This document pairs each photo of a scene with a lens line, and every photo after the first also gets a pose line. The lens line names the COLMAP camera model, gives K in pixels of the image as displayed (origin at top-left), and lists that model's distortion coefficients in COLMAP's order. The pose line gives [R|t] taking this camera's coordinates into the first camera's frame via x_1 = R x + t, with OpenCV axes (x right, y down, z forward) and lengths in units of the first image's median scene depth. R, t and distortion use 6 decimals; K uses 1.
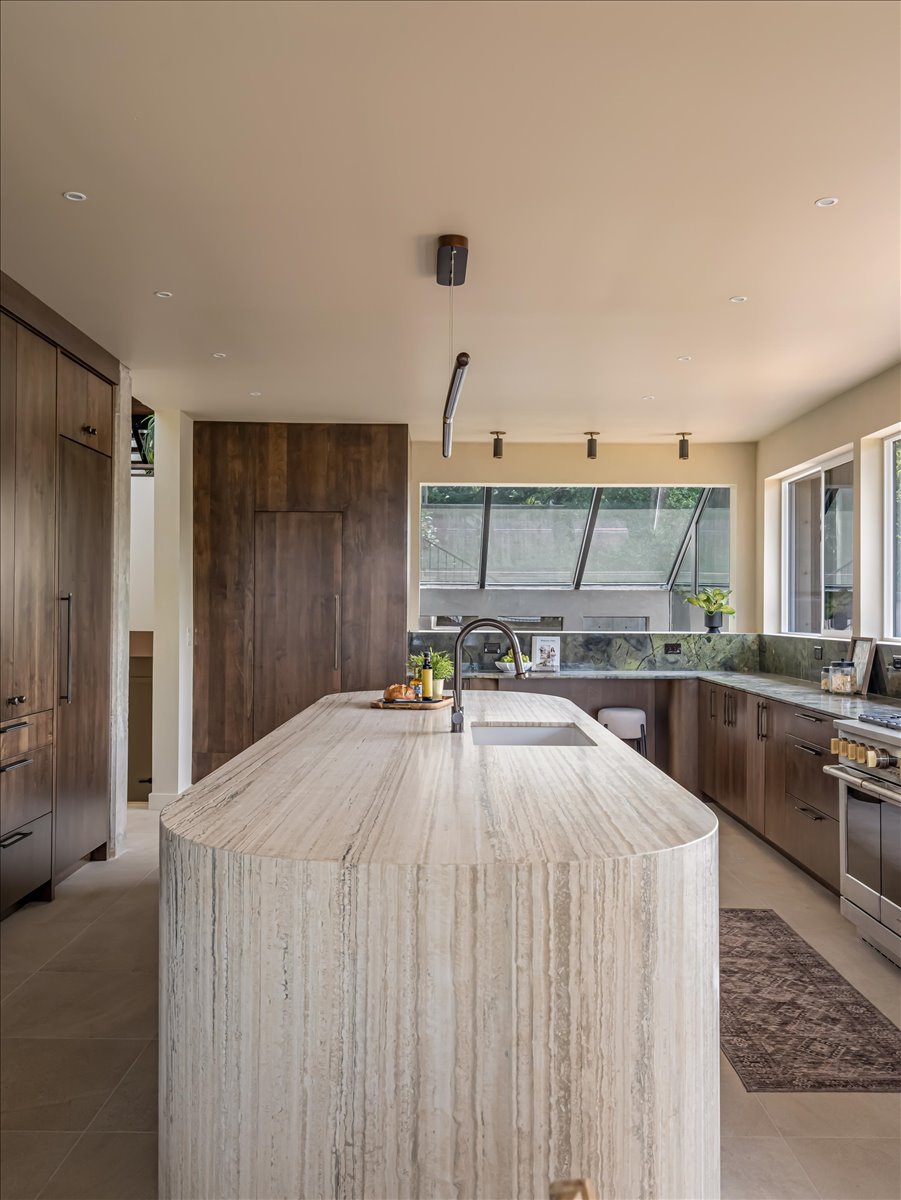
lens RADIAL K [[1055.3, 0, 452.3], [0, 1055.3, 600.4], [0, 0, 1]] dist [-0.009310, 0.024596]
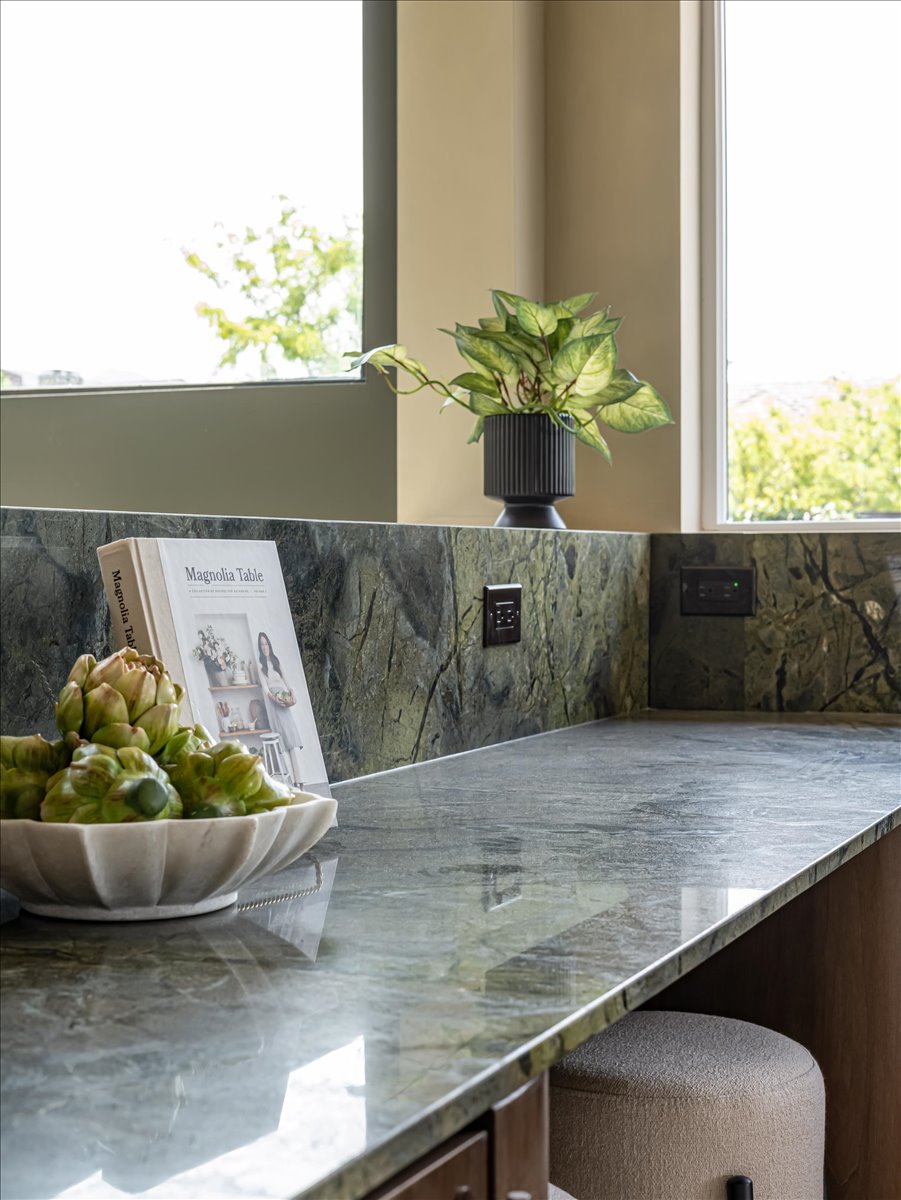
lens RADIAL K [[1994.7, 0, 449.0], [0, 1994.7, 596.3], [0, 0, 1]] dist [-0.012175, 0.000000]
pose [[0.389025, -0.022852, 0.920944, -0.370530], [-0.001516, 0.999675, 0.025446, 0.133127], [-0.921226, -0.011295, 0.388864, 3.414269]]
